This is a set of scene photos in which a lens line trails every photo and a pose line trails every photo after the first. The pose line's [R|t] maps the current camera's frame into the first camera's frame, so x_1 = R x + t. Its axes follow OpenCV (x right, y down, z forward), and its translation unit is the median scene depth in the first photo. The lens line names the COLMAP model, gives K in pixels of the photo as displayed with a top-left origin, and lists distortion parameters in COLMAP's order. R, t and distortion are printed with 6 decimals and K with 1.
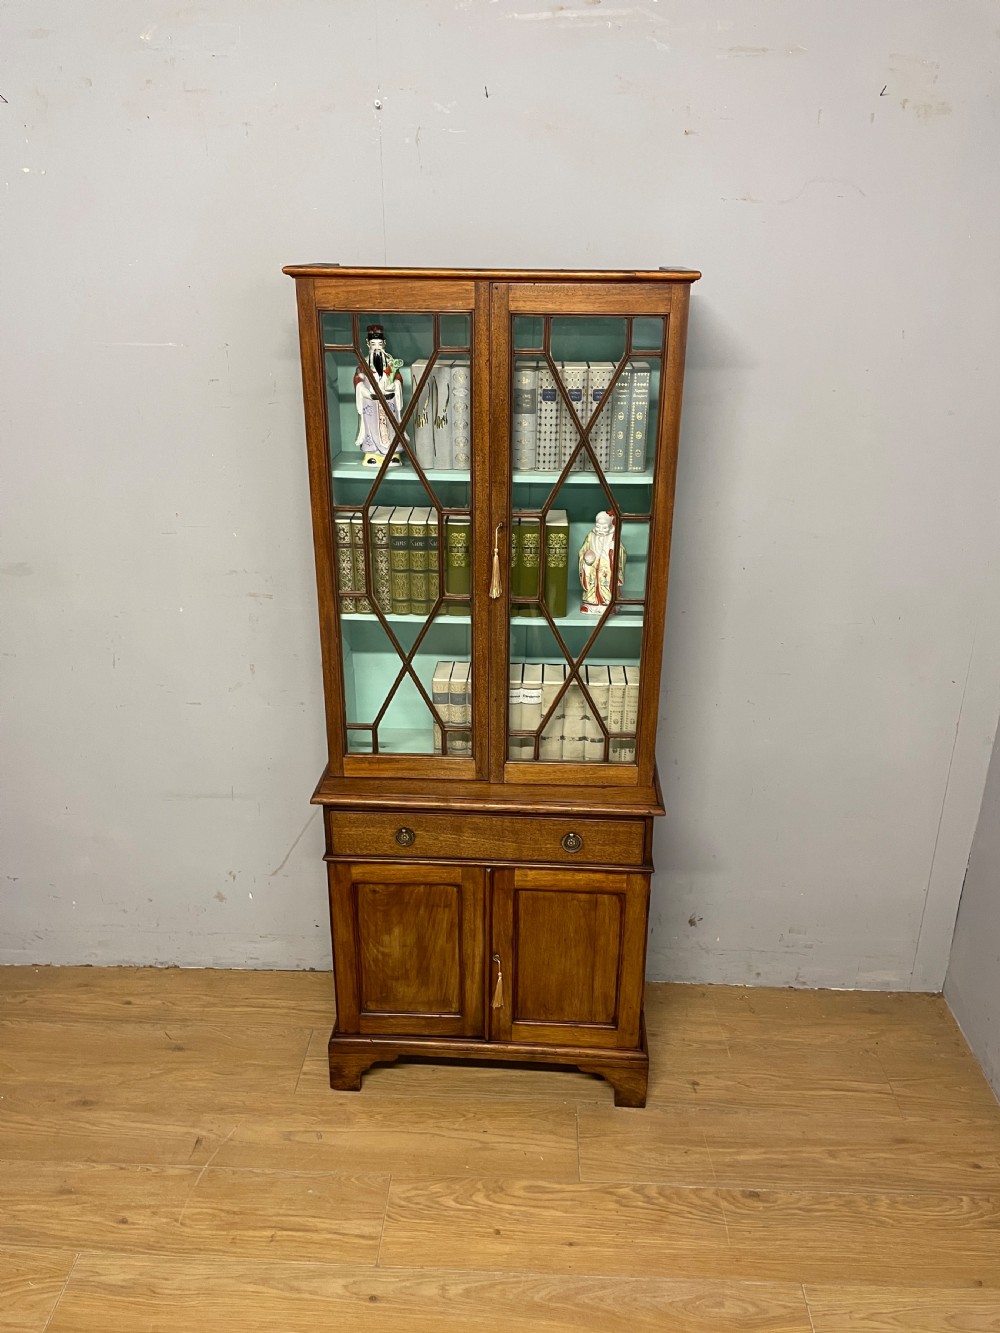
lens RADIAL K [[1003.4, 0, 500.2], [0, 1003.4, 660.1], [0, 0, 1]] dist [0.100784, -0.124645]
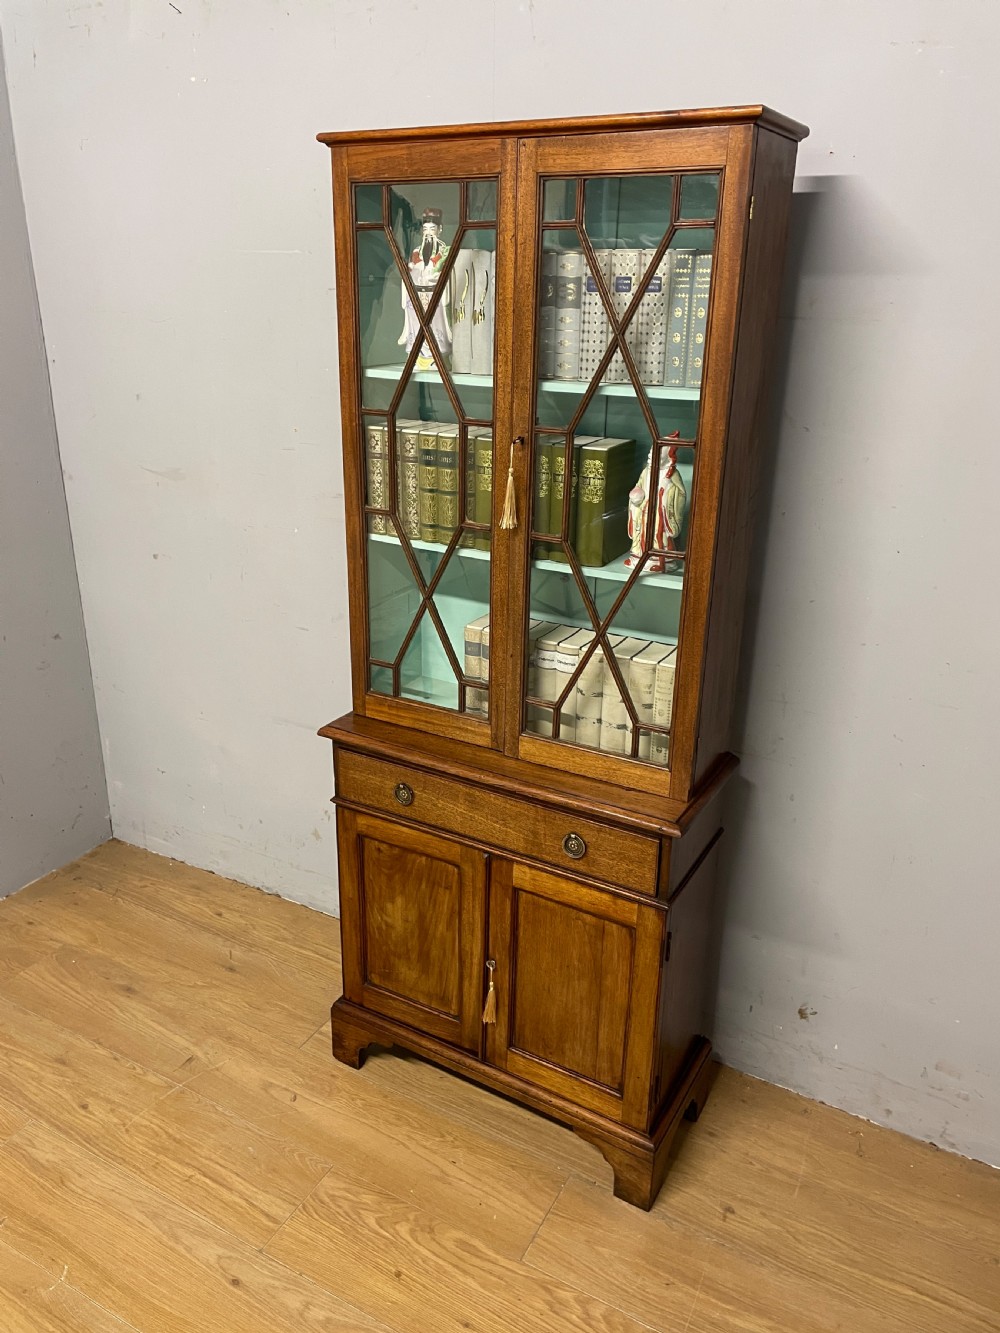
lens RADIAL K [[1003.4, 0, 489.8], [0, 1003.4, 656.3], [0, 0, 1]] dist [0.100784, -0.124645]
pose [[0.891151, 0.163683, -0.423153, 0.327706], [-0.180786, 0.983522, -0.000287, 0.042515], [0.416133, 0.076756, 0.906058, 0.218592]]
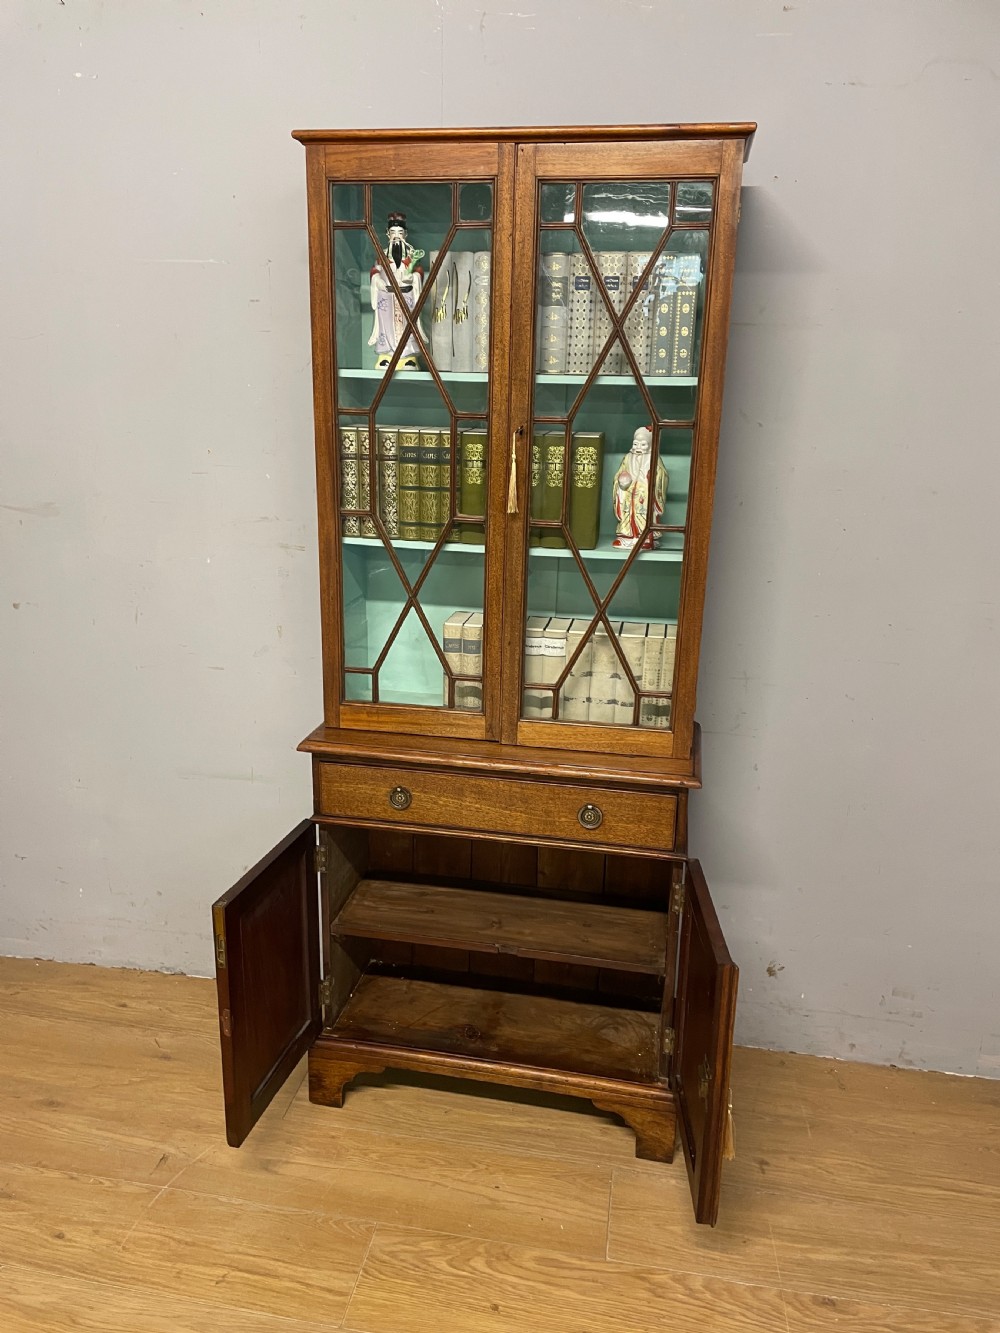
lens RADIAL K [[1003.4, 0, 492.2], [0, 1003.4, 674.2], [0, 0, 1]] dist [0.100784, -0.124645]
pose [[0.991422, 0.051420, -0.120163, 0.084046], [-0.063357, 0.993194, -0.097731, 0.148714], [0.114319, 0.104505, 0.987932, 0.134351]]
